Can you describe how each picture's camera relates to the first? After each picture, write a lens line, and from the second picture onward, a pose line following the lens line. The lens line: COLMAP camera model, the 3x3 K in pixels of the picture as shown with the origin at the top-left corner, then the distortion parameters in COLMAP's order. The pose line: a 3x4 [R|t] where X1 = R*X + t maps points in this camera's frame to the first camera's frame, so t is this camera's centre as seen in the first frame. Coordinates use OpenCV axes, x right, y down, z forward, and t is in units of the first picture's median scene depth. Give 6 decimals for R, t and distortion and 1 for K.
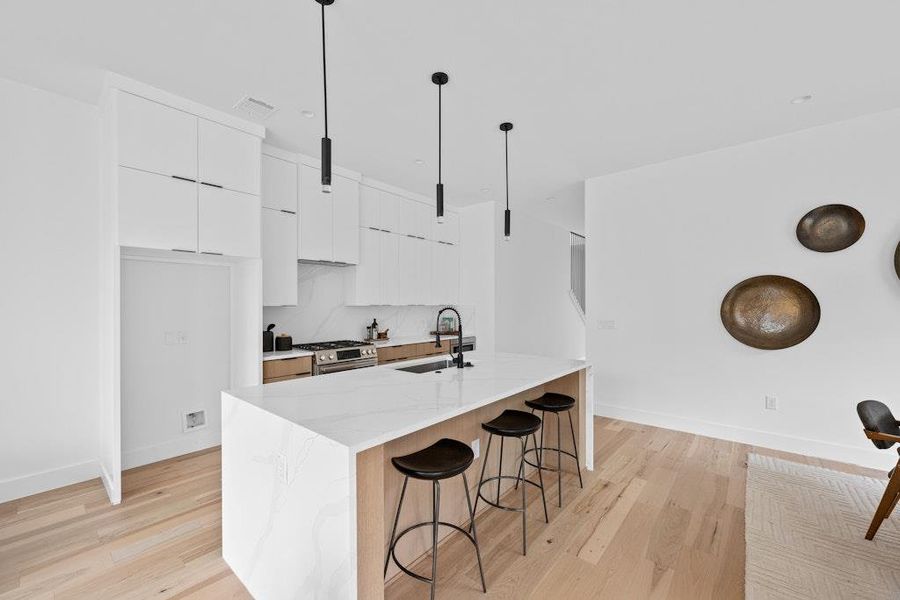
lens RADIAL K [[356.9, 0, 454.0], [0, 356.9, 304.6], [0, 0, 1]] dist [-0.001226, -0.000333]
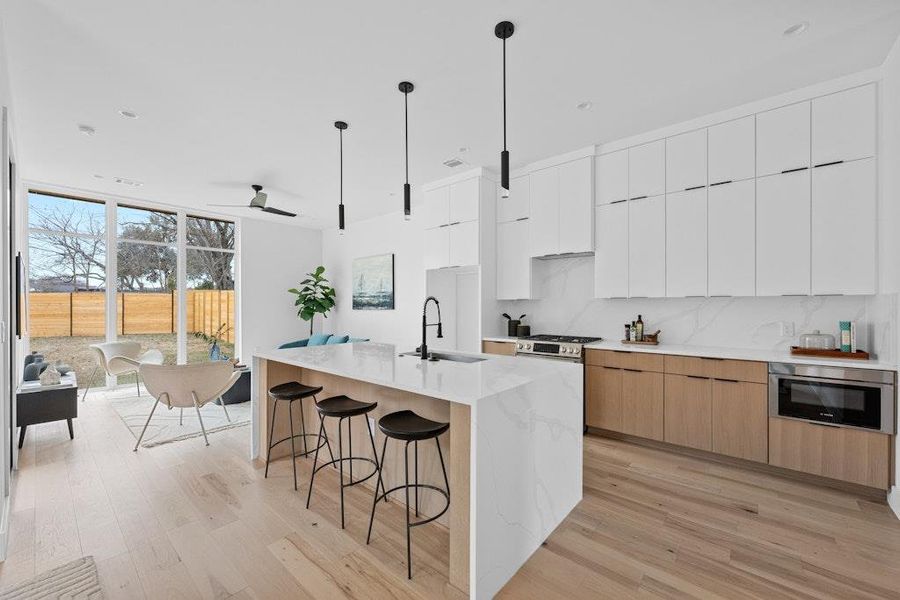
lens RADIAL K [[356.9, 0, 452.9], [0, 356.9, 303.6], [0, 0, 1]] dist [-0.001226, -0.000333]
pose [[-0.012737, -0.006705, -0.999896, 0.822070], [0.006819, 0.999954, -0.006792, 0.026408], [0.999896, -0.006904, -0.012691, 0.901130]]
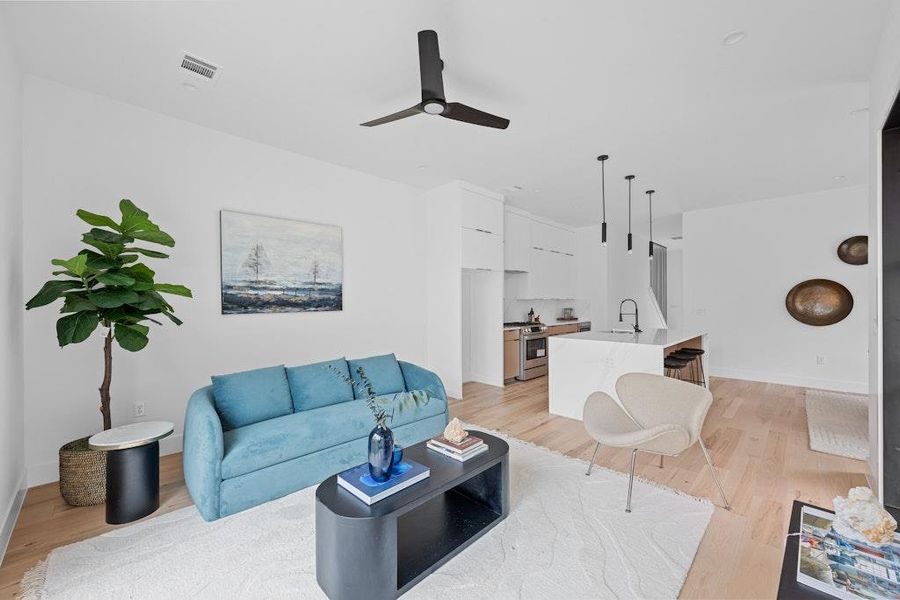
lens RADIAL K [[356.9, 0, 465.3], [0, 356.9, 300.1], [0, 0, 1]] dist [-0.001226, -0.000333]
pose [[0.996992, -0.002630, -0.077454, -0.562923], [0.002970, 0.999986, 0.004270, 0.000113], [0.077442, -0.004487, 0.996987, -0.702300]]
